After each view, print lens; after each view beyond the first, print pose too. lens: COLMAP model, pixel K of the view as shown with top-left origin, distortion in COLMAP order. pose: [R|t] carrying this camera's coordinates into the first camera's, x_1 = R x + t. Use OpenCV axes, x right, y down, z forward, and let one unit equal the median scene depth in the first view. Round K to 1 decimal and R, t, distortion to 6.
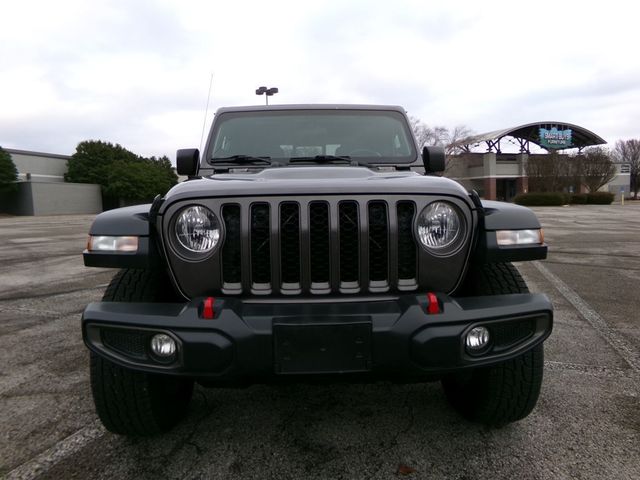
lens RADIAL K [[441.0, 0, 317.7], [0, 441.0, 241.2], [0, 0, 1]] dist [-0.000219, 0.021589]
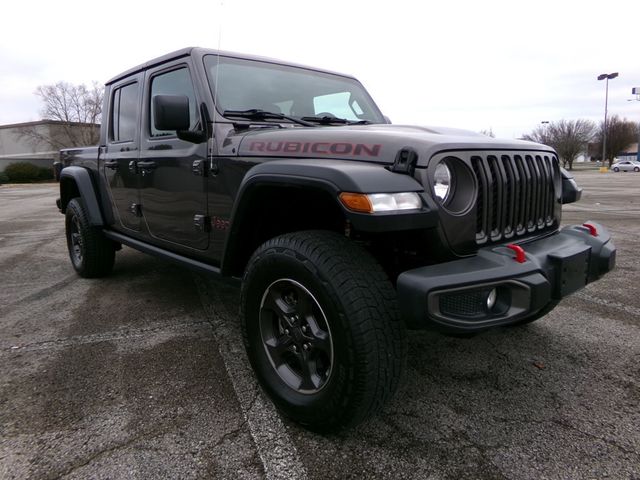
lens RADIAL K [[441.0, 0, 322.8], [0, 441.0, 237.1], [0, 0, 1]] dist [-0.000219, 0.021589]
pose [[0.760663, -0.100123, 0.641379, -0.984439], [0.071610, 0.994946, 0.070389, 0.003593], [-0.645185, -0.007614, 0.763989, 0.380955]]
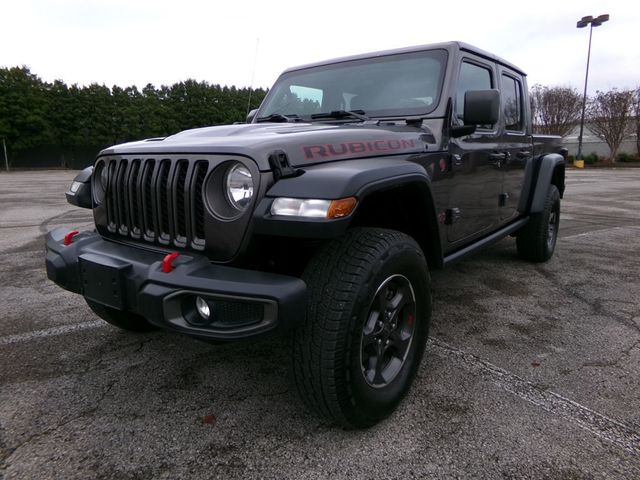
lens RADIAL K [[441.0, 0, 315.9], [0, 441.0, 239.6], [0, 0, 1]] dist [-0.000219, 0.021589]
pose [[0.769386, 0.130348, -0.625344, 0.905068], [-0.070019, 0.990269, 0.120266, -0.045777], [0.634935, -0.048745, 0.771026, 0.338153]]
